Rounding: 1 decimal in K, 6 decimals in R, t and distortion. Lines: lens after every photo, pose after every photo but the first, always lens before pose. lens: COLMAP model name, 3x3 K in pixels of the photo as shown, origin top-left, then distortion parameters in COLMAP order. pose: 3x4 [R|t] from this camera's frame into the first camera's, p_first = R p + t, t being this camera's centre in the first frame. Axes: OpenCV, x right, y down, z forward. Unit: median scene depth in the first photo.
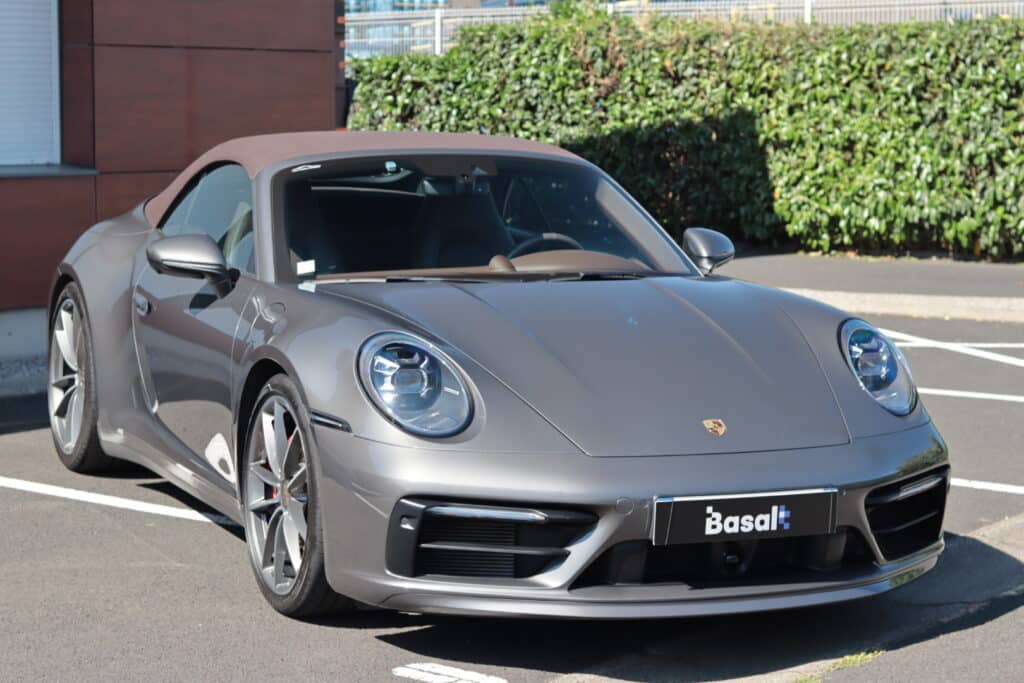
lens RADIAL K [[2393.3, 0, 501.2], [0, 2393.3, 339.5], [0, 0, 1]] dist [-0.099727, 0.000000]
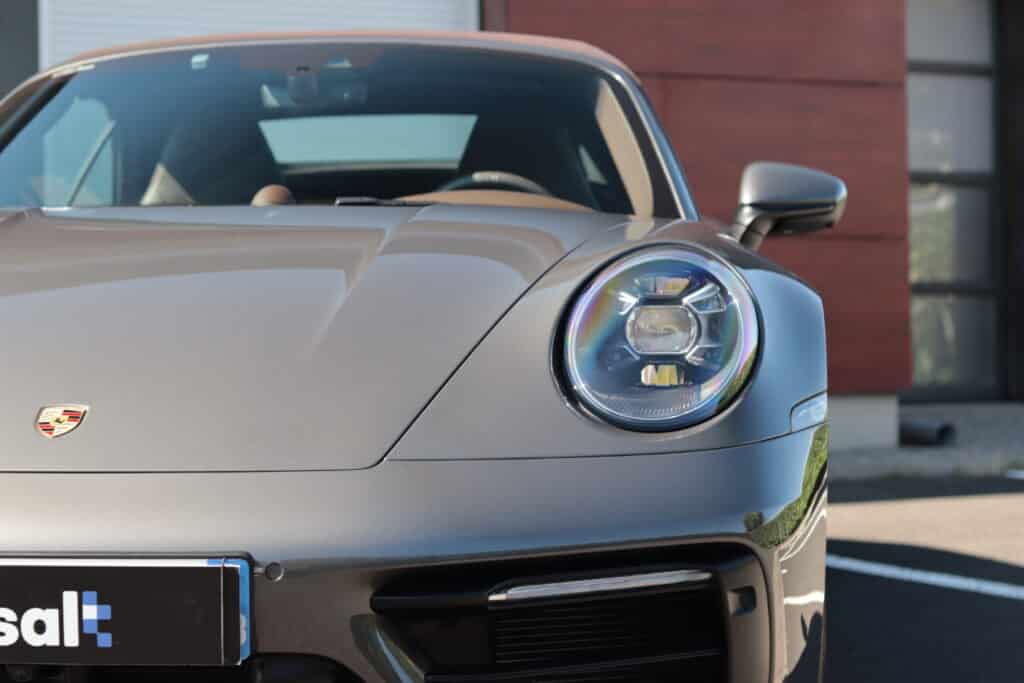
lens RADIAL K [[2393.3, 0, 512.4], [0, 2393.3, 343.0], [0, 0, 1]] dist [-0.099727, 0.000000]
pose [[0.883700, -0.009823, -0.467950, 0.311807], [-0.029104, 0.996692, -0.075883, 0.044275], [0.467147, 0.080677, 0.880491, 0.522384]]
